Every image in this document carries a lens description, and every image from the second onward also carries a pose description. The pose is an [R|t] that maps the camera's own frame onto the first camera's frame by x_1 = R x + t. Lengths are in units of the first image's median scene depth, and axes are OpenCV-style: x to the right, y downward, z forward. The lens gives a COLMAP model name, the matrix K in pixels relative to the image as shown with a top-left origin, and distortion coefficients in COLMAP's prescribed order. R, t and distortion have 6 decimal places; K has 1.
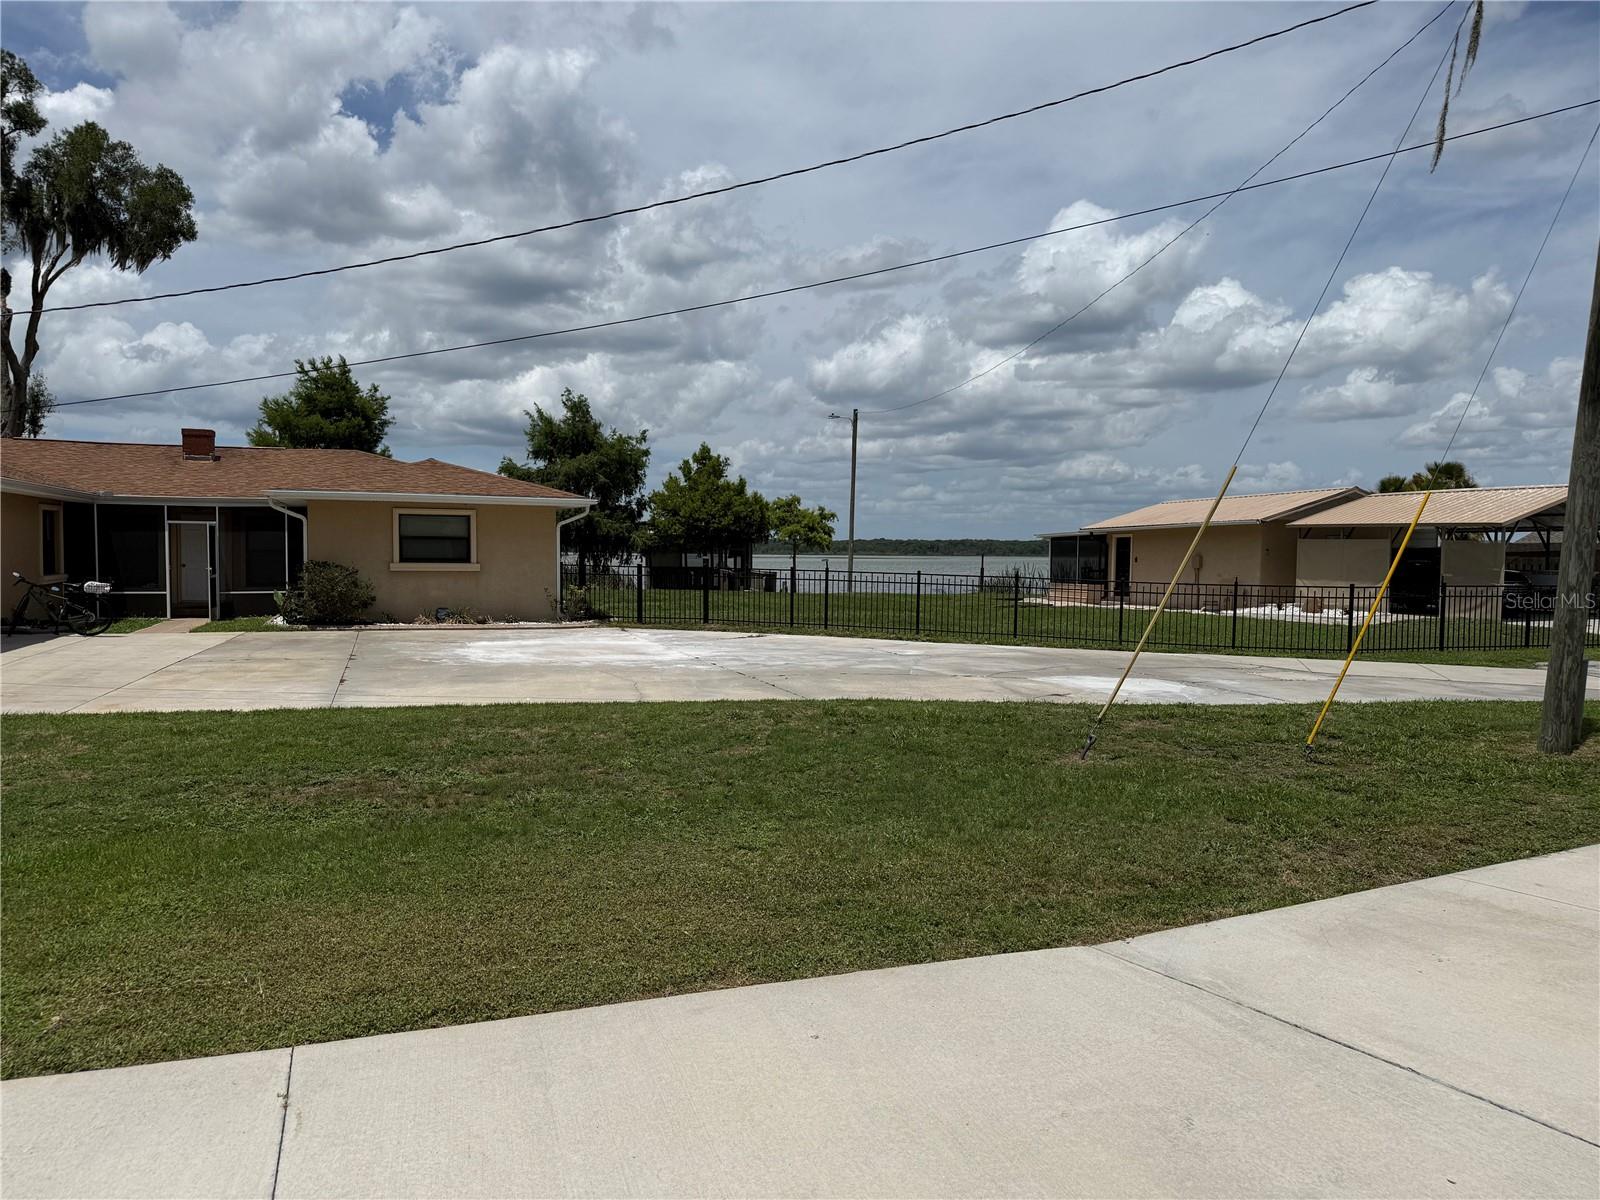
lens RADIAL K [[1139.5, 0, 803.4], [0, 1139.5, 604.5], [0, 0, 1]] dist [0.046961, -0.048098]
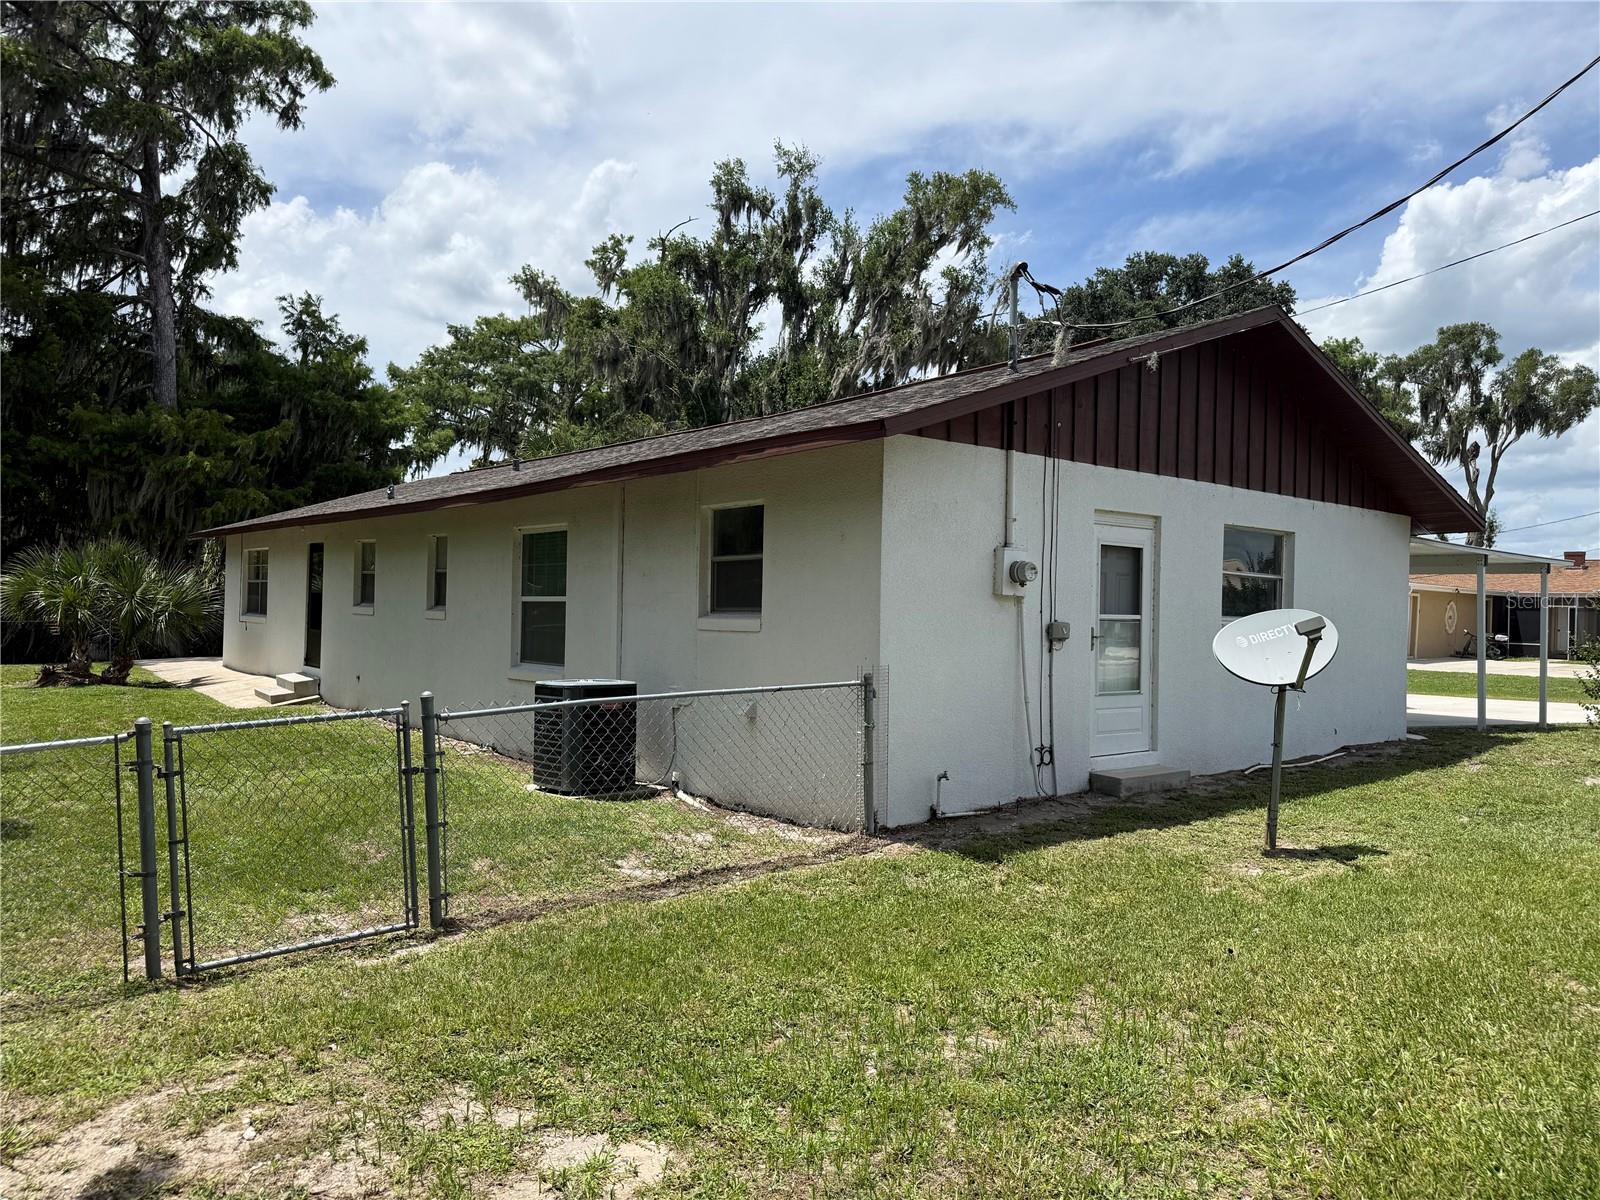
lens RADIAL K [[1139.5, 0, 809.8], [0, 1139.5, 616.8], [0, 0, 1]] dist [0.046961, -0.048098]
pose [[0.426481, 0.003483, -0.904490, 0.382122], [-0.045791, 0.998793, -0.017746, 0.020448], [0.903337, 0.048986, 0.426126, -0.536483]]
